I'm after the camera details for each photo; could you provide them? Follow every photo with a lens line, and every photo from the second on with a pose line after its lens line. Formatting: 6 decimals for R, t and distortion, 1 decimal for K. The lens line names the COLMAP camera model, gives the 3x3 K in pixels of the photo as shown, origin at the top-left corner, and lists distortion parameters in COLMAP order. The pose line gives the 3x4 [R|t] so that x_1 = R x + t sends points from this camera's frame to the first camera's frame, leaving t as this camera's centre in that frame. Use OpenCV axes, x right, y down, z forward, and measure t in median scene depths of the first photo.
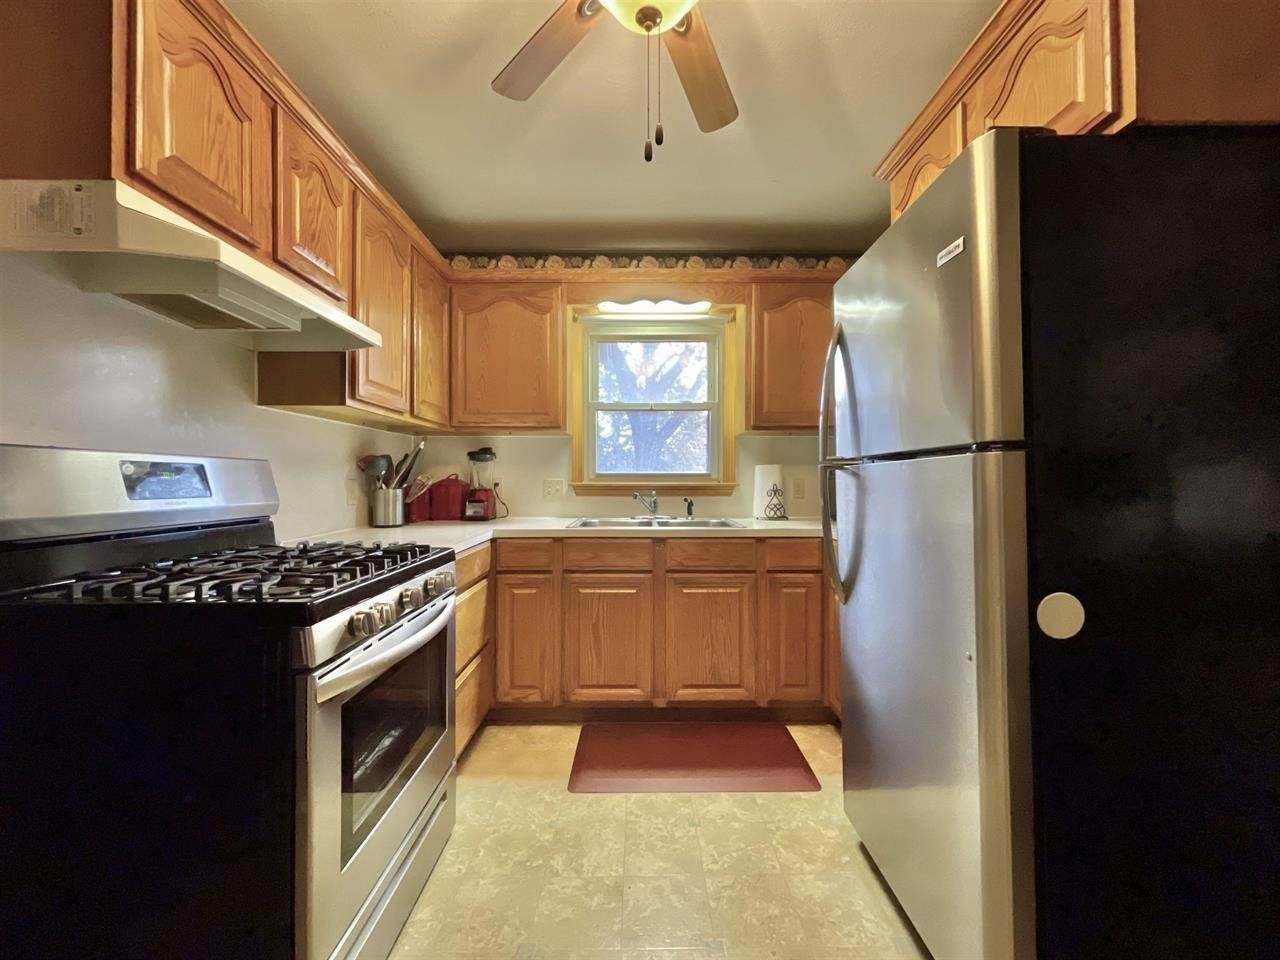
lens RADIAL K [[518.2, 0, 640.0], [0, 518.2, 480.0], [0, 0, 1]] dist [0.004711, -0.001063]
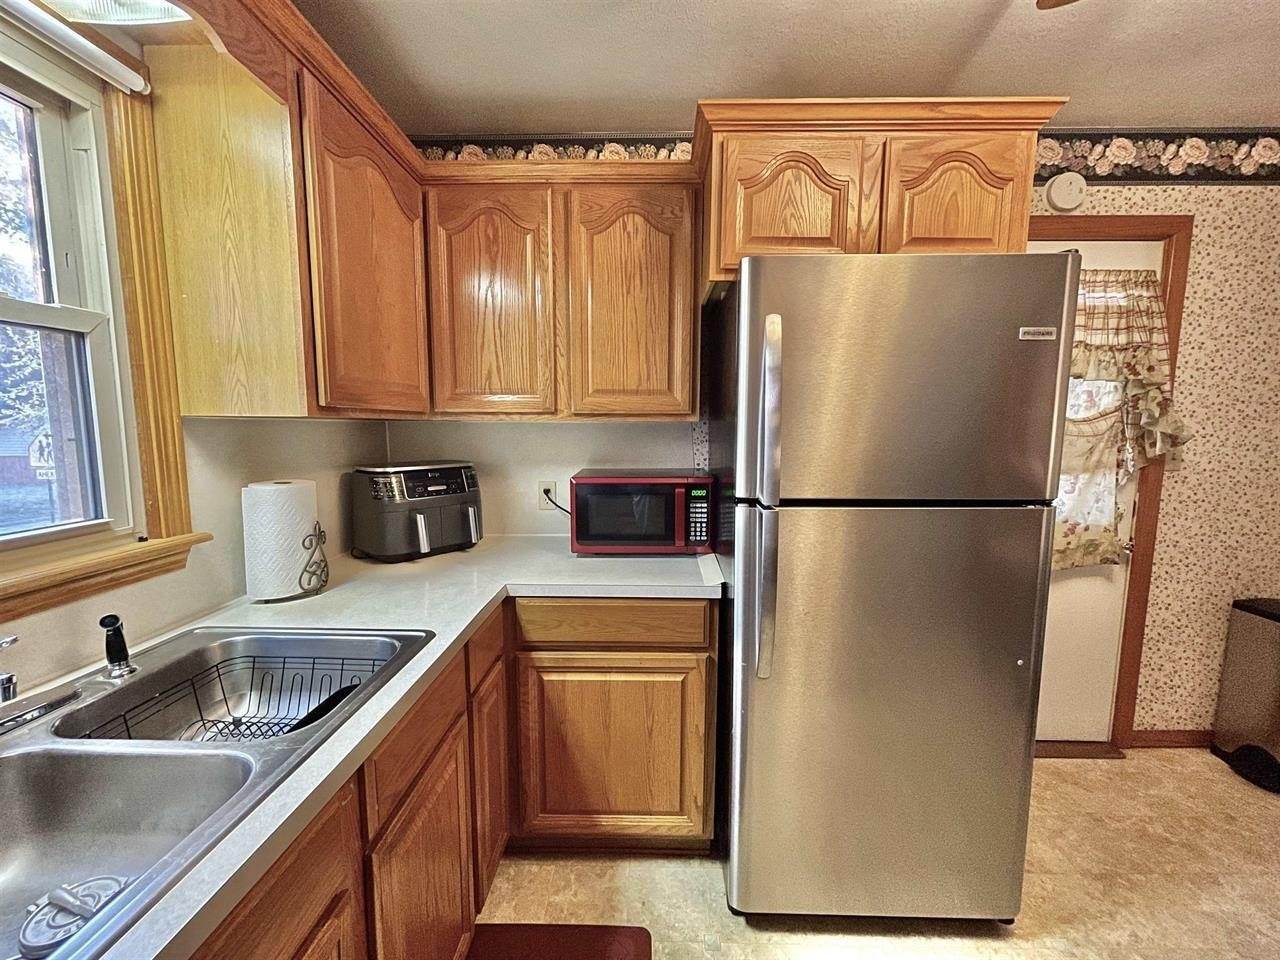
lens RADIAL K [[518.2, 0, 640.0], [0, 518.2, 480.0], [0, 0, 1]] dist [0.004711, -0.001063]
pose [[0.017172, -0.104458, 0.994381, -0.259927], [-0.006075, 0.994498, 0.104575, -0.100886], [-0.999834, -0.007836, 0.016443, 0.812367]]
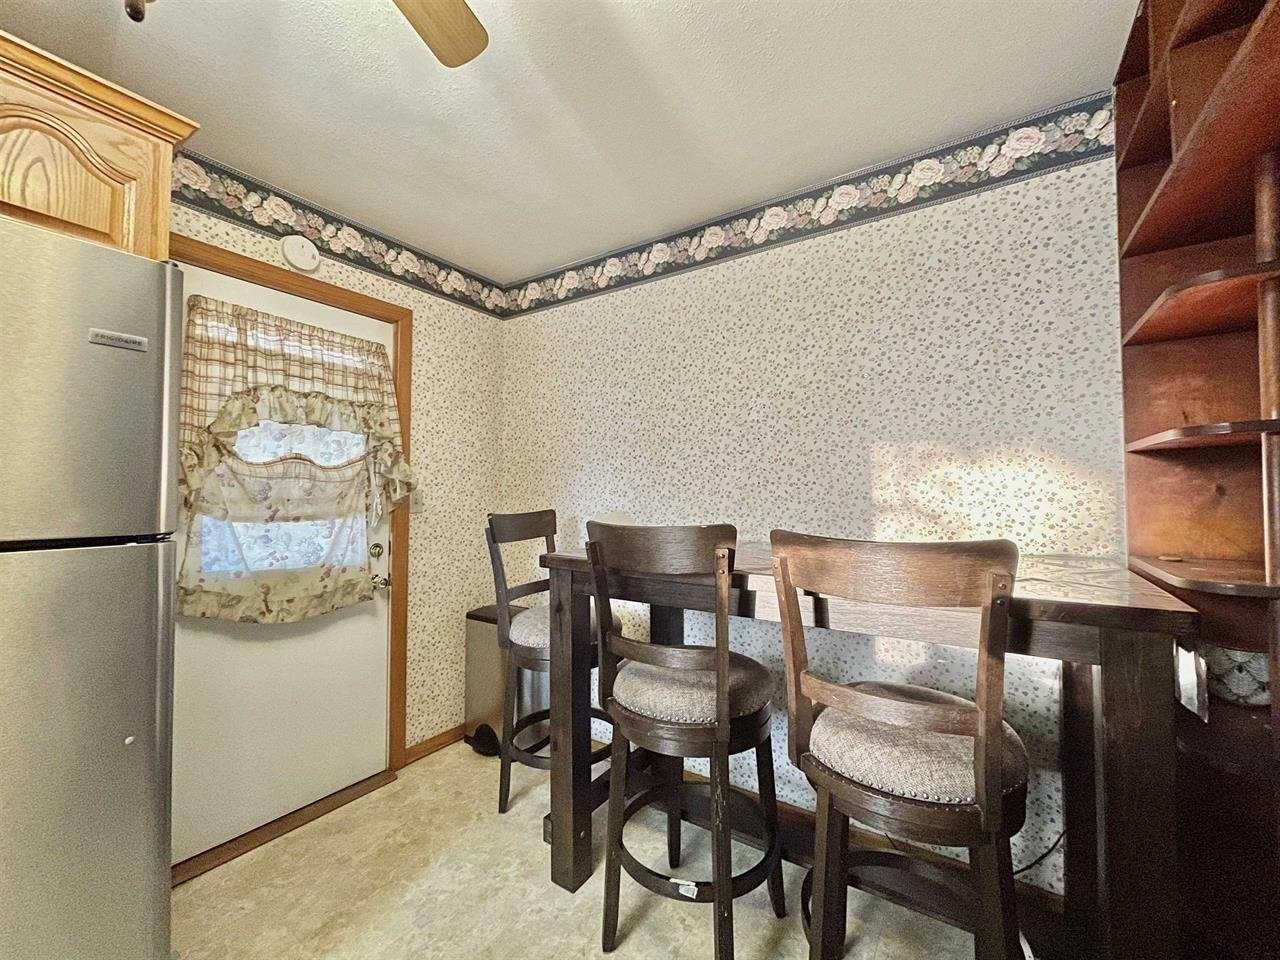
lens RADIAL K [[521.6, 0, 643.5], [0, 521.6, 481.6], [0, 0, 1]] dist [-0.000834, 0.000012]
pose [[-0.827940, 0.021331, 0.560411, -0.344006], [0.004067, 0.999478, -0.032036, -0.058185], [-0.560802, -0.024244, -0.827595, 0.547969]]
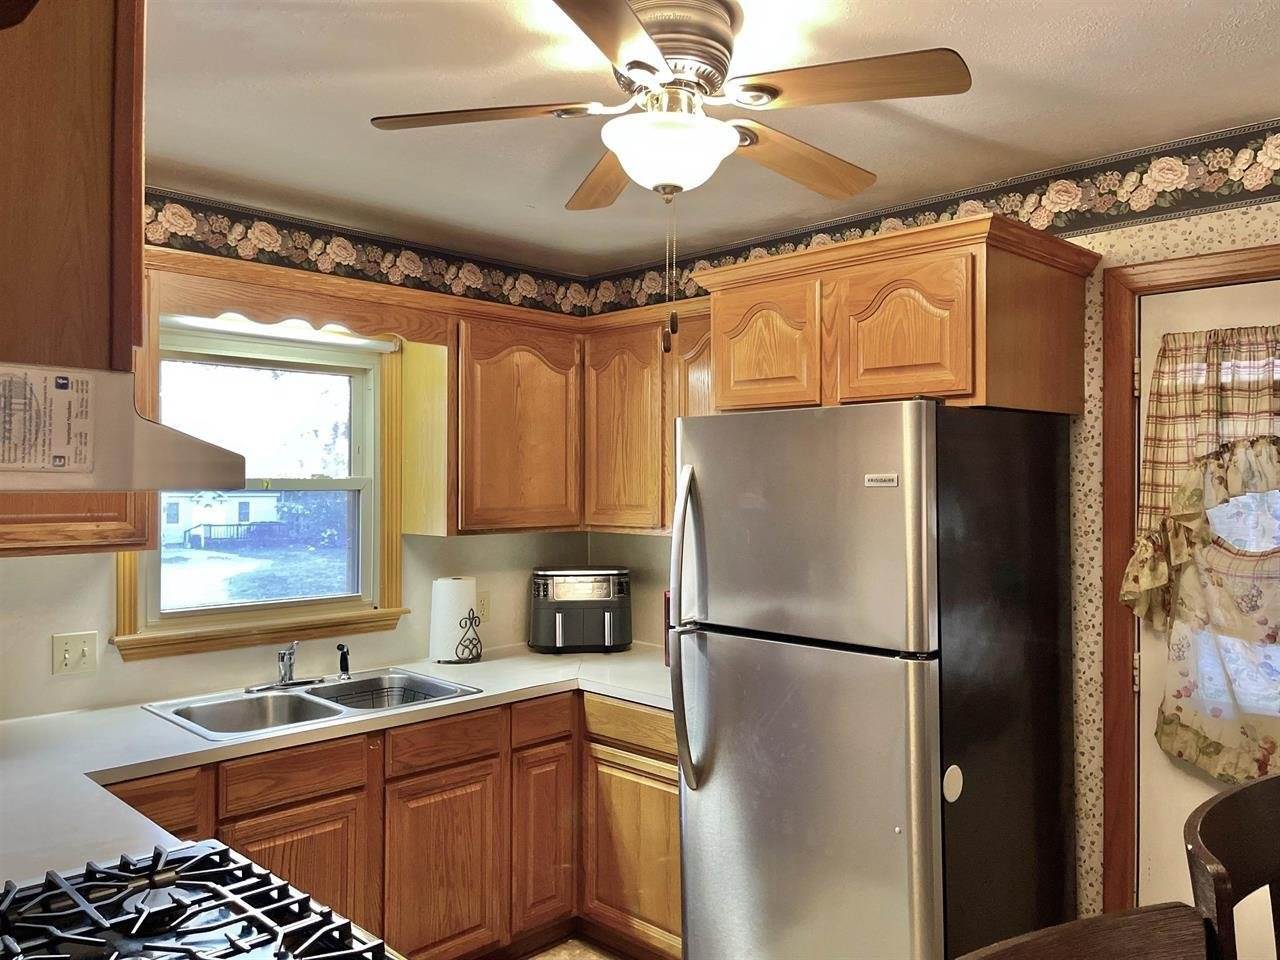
lens RADIAL K [[972.0, 0, 636.4], [0, 972.0, 478.1], [0, 0, 1]] dist [0.073614, -0.118631]
pose [[0.710596, 0.003396, 0.703592, -0.570682], [-0.002748, 0.999994, -0.002051, -0.190914], [-0.703595, -0.000476, 0.710601, -0.065697]]
